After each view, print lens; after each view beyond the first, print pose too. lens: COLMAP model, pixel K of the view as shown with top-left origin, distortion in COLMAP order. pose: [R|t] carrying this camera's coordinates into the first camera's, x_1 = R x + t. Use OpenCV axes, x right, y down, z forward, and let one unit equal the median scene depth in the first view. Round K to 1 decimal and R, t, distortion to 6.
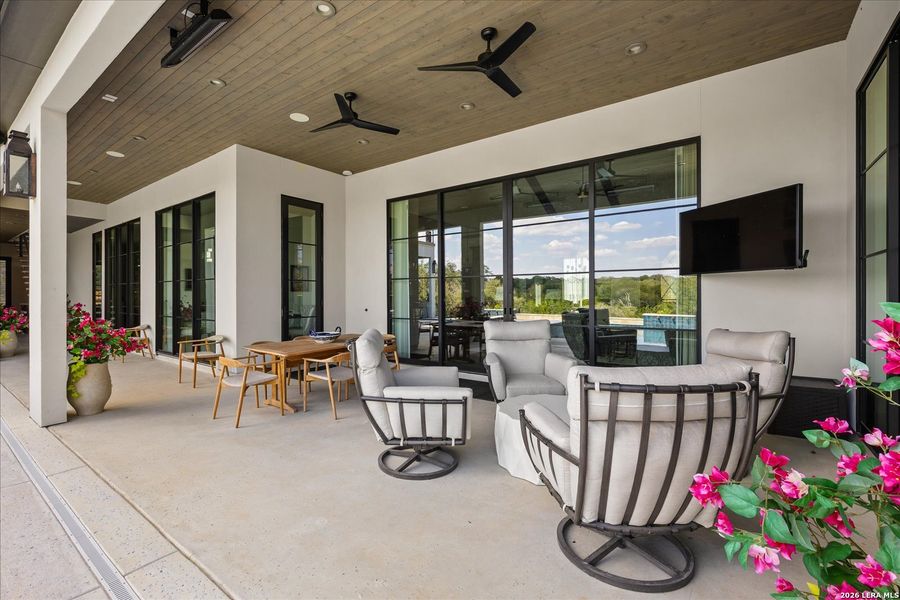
lens RADIAL K [[408.5, 0, 421.2], [0, 408.5, 297.3], [0, 0, 1]] dist [0.002801, -0.000938]
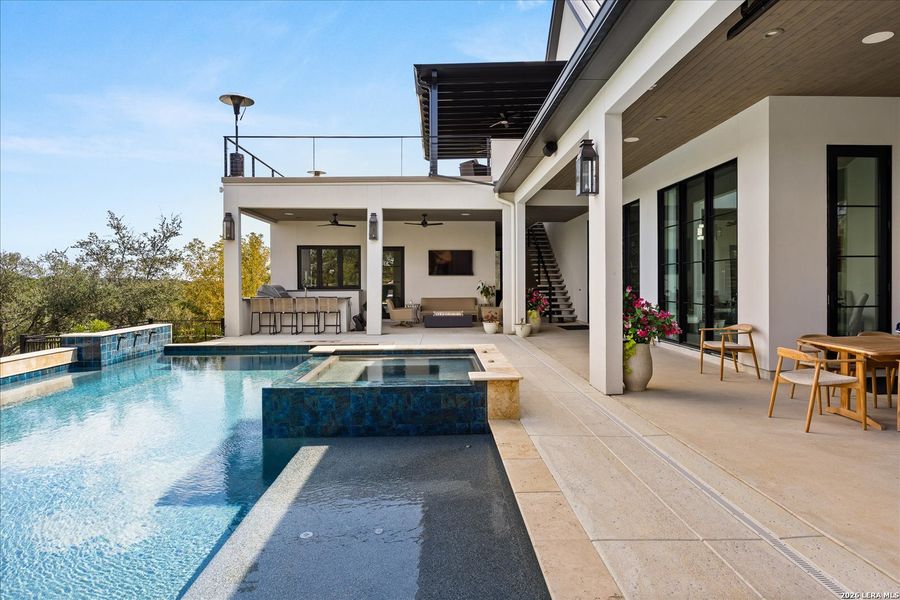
lens RADIAL K [[504.6, 0, 462.3], [0, 504.6, 288.1], [0, 0, 1]] dist [-0.010640, 0.003165]
pose [[0.653654, -0.000201, -0.756794, -0.110495], [0.010235, 0.999911, 0.008574, 0.002196], [0.756724, -0.013350, 0.653598, -0.192408]]
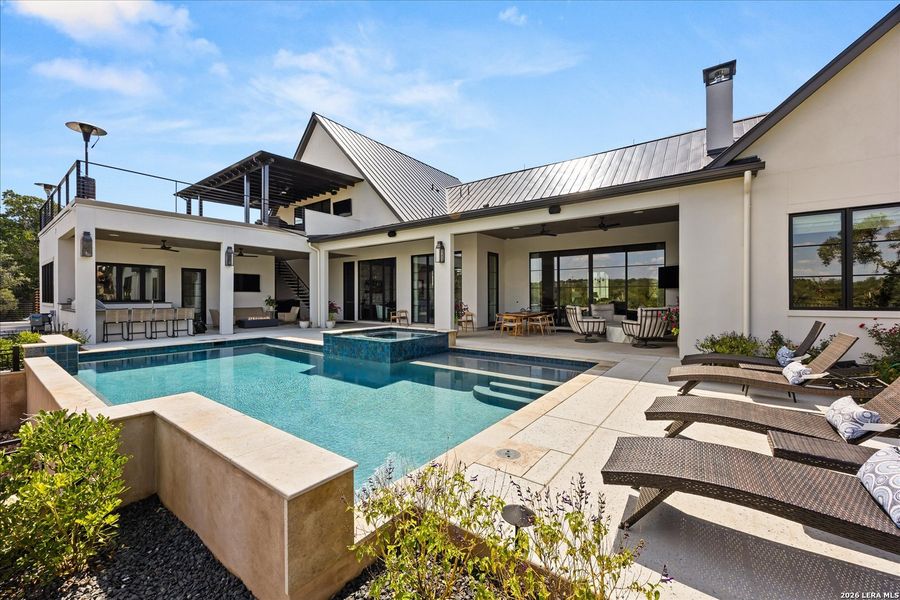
lens RADIAL K [[354.3, 0, 444.5], [0, 354.3, 302.0], [0, 0, 1]] dist [0.003279, -0.001552]
pose [[0.999894, -0.006477, 0.013032, -0.881431], [0.006235, 0.999809, 0.018529, -0.007721], [-0.013150, -0.018446, 0.999743, -1.433767]]
